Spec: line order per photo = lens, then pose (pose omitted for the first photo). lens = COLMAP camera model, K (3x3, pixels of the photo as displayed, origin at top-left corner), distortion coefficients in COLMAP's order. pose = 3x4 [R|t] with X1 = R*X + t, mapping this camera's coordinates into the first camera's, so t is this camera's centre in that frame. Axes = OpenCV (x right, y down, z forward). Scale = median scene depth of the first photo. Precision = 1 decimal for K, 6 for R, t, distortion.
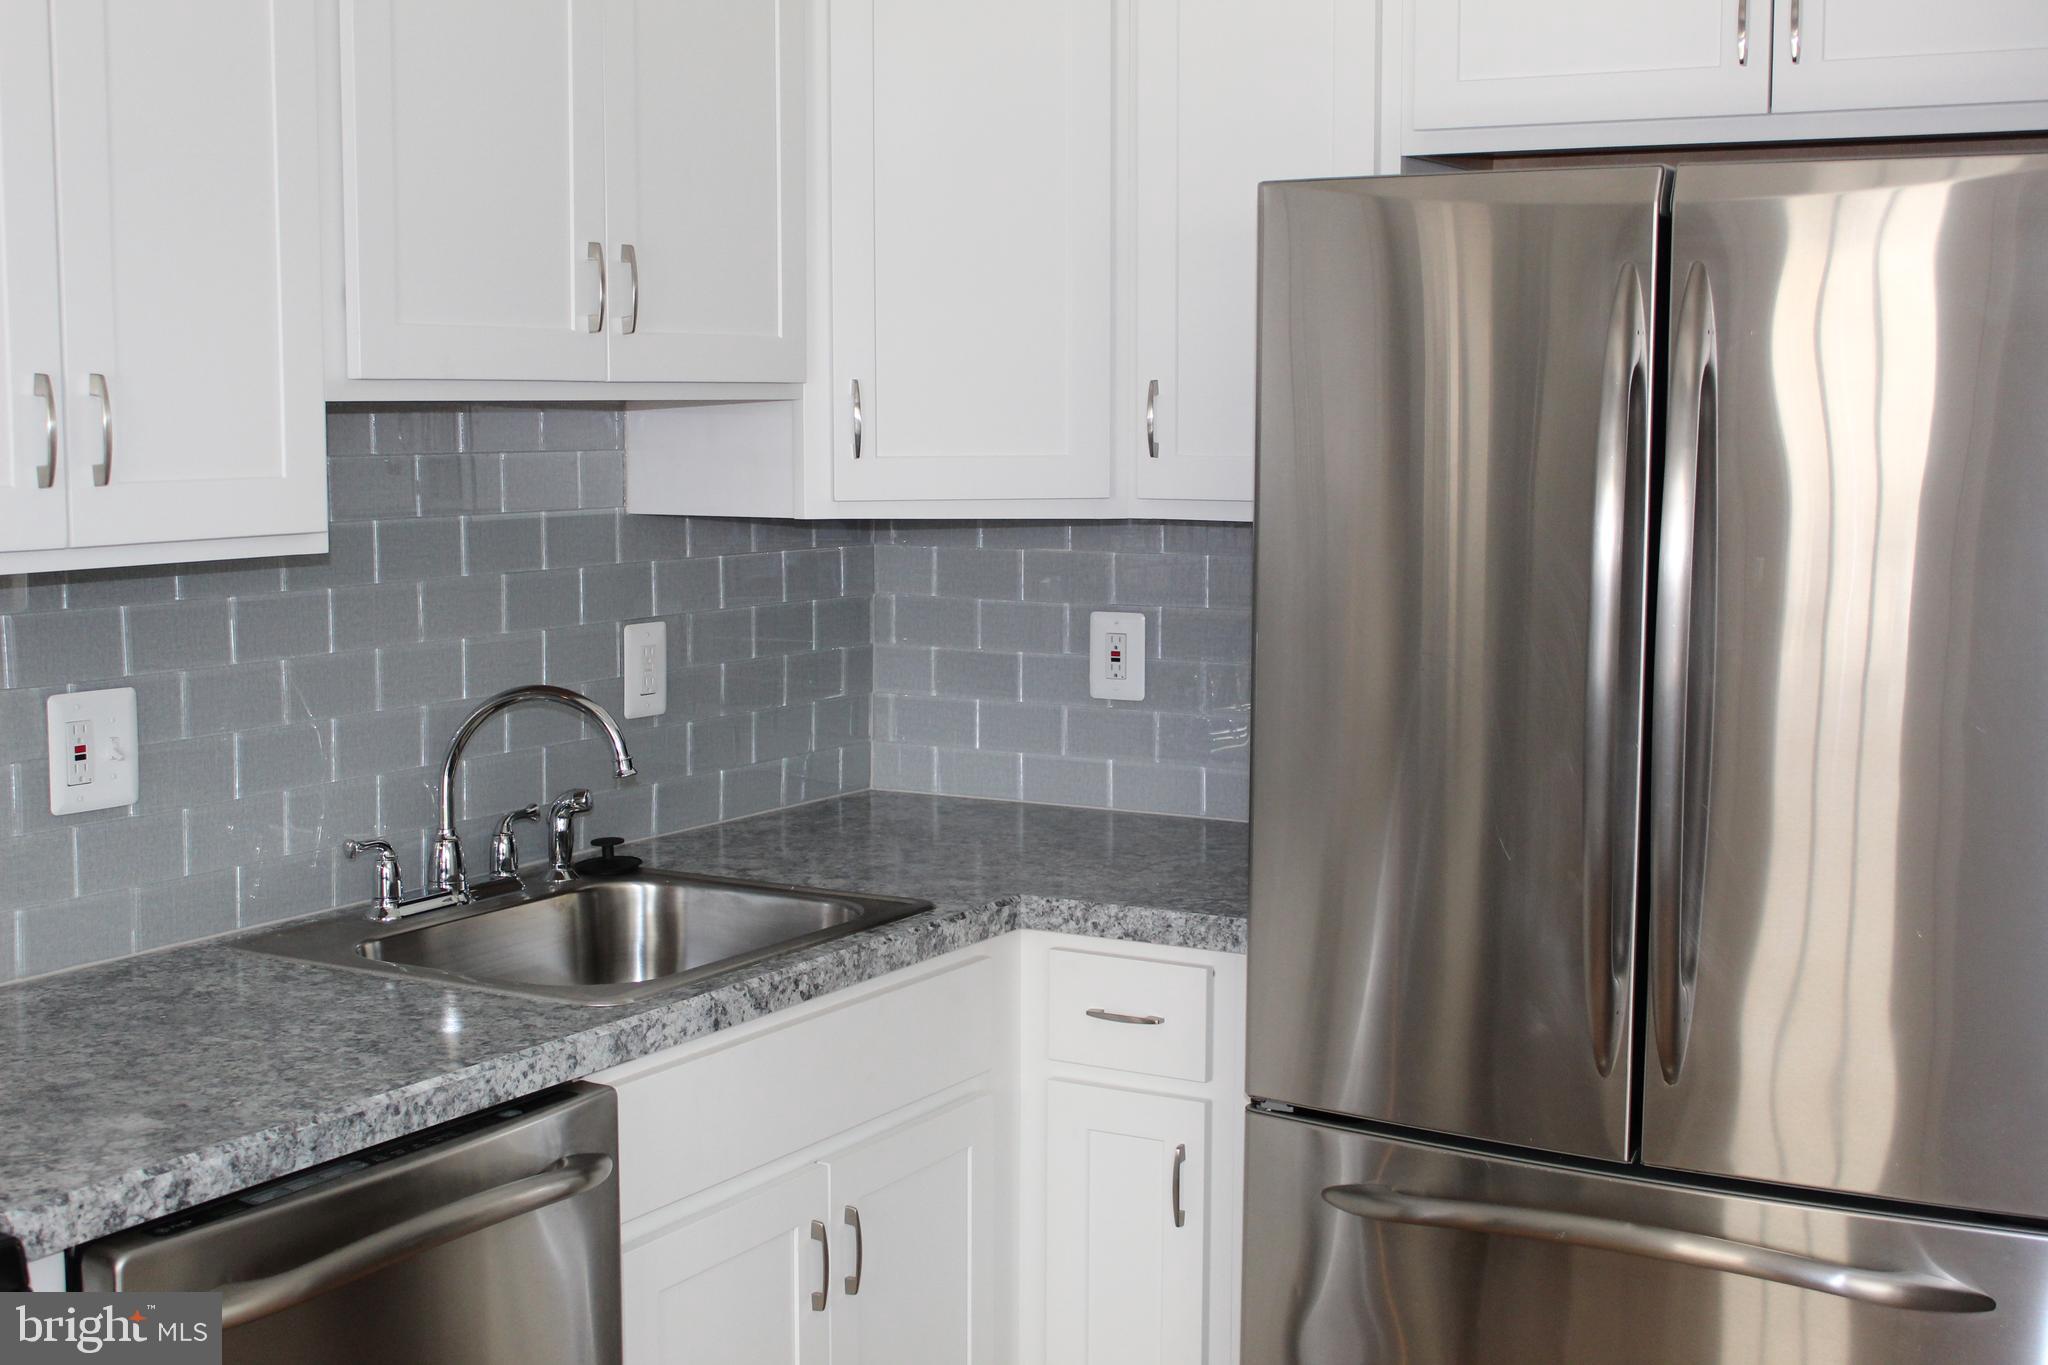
lens RADIAL K [[2606.5, 0, 1024.0], [0, 2606.5, 682.5], [0, 0, 1]] dist [-0.061934, 0.081151]
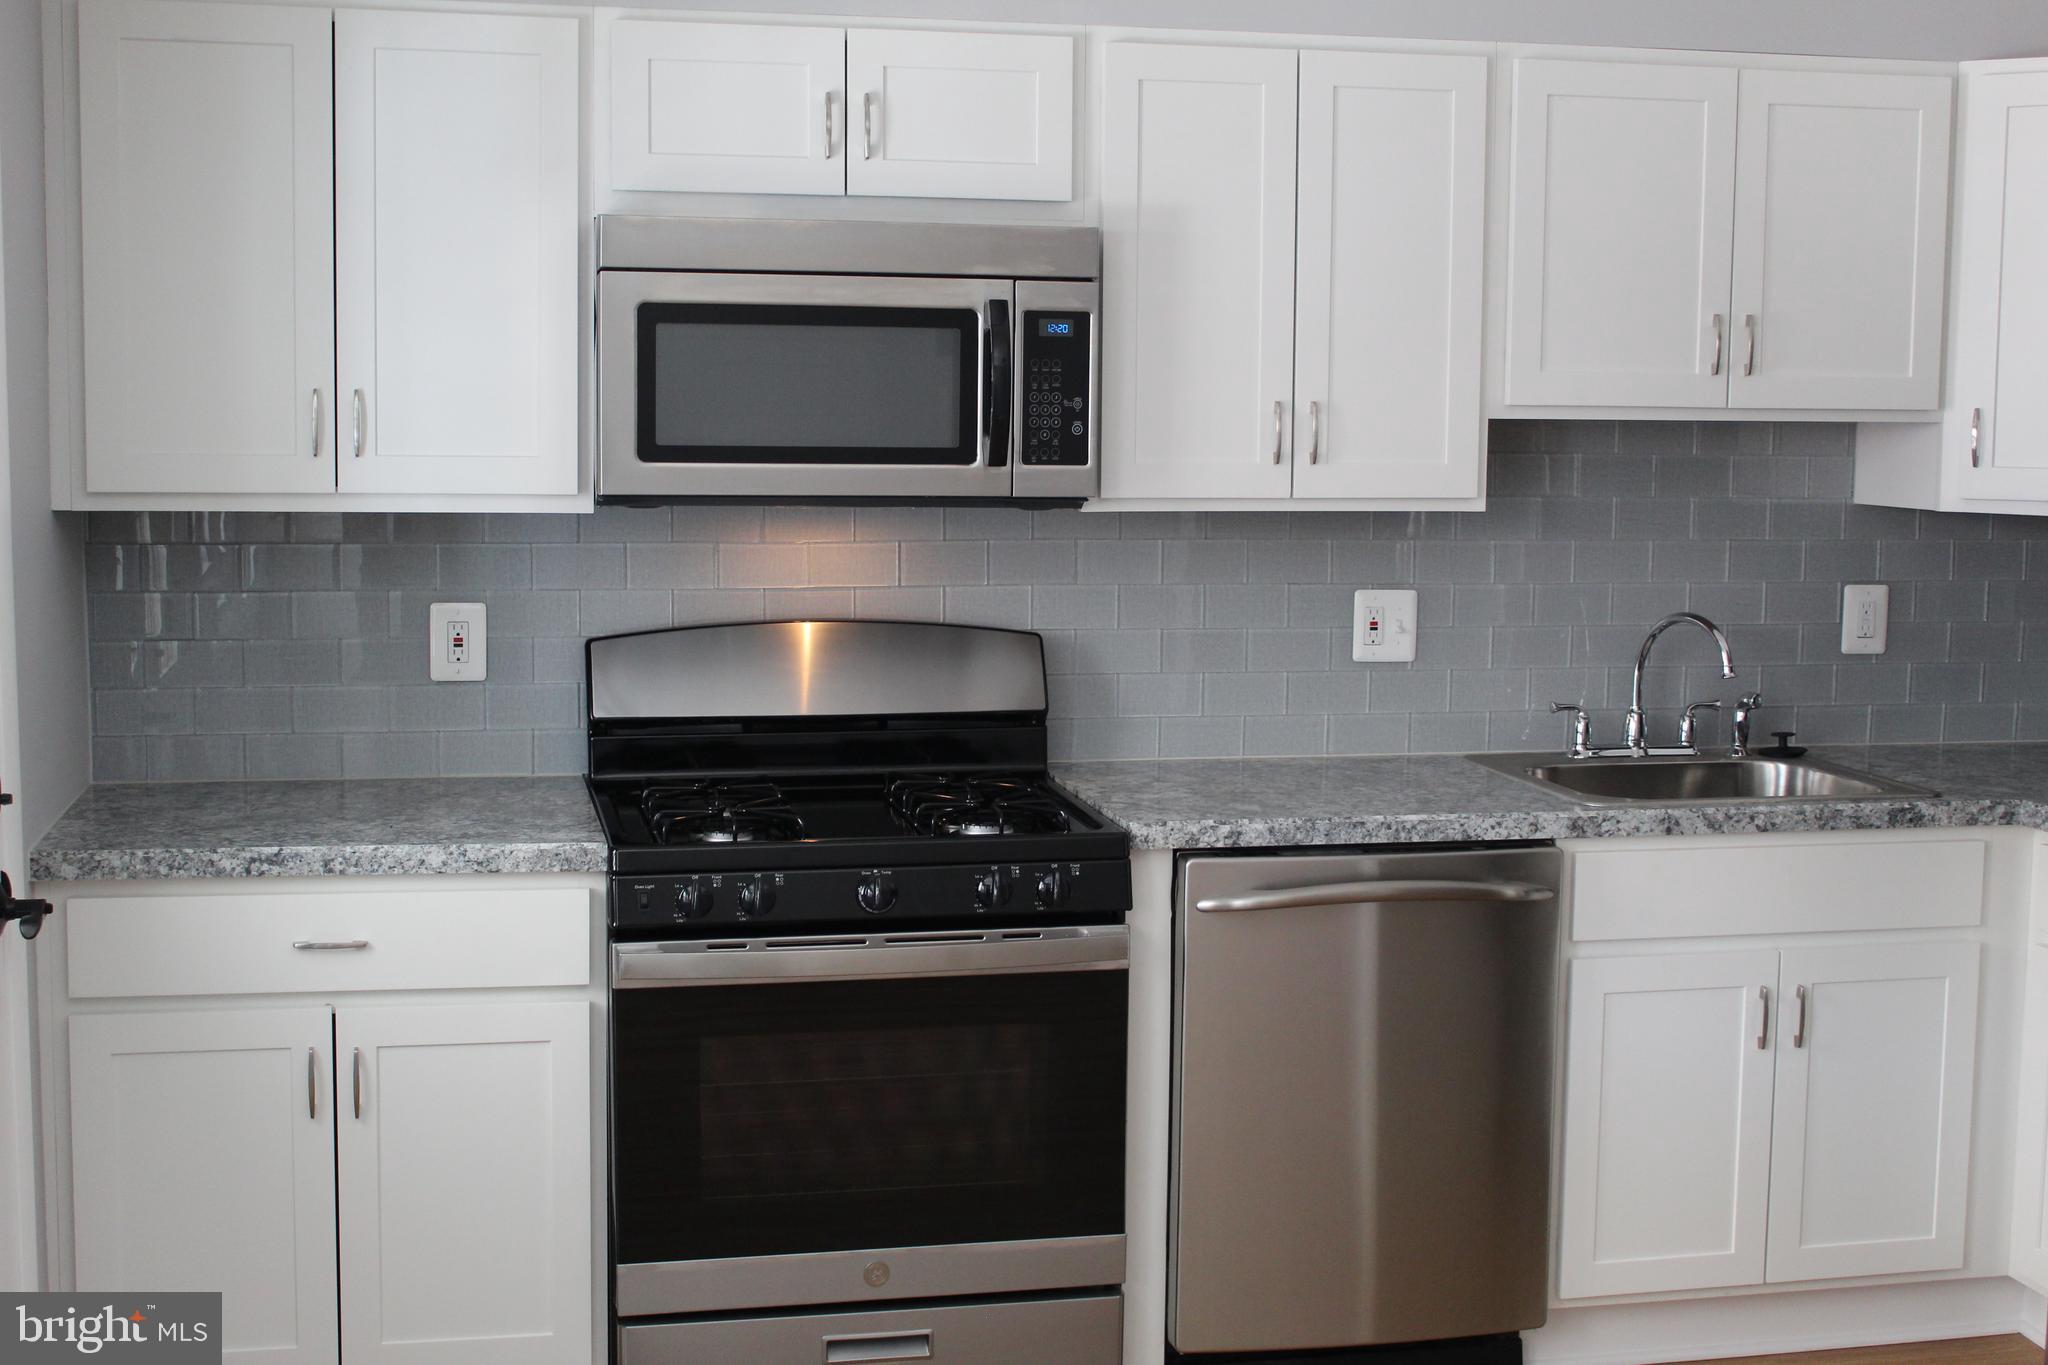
lens RADIAL K [[2620.8, 0, 1024.0], [0, 2620.8, 682.5], [0, 0, 1]] dist [-0.106236, -0.033253]
pose [[0.657700, 0.082298, -0.748771, 0.747631], [-0.086542, 0.995687, 0.033421, 0.026332], [0.748292, 0.042819, 0.661986, -0.285904]]
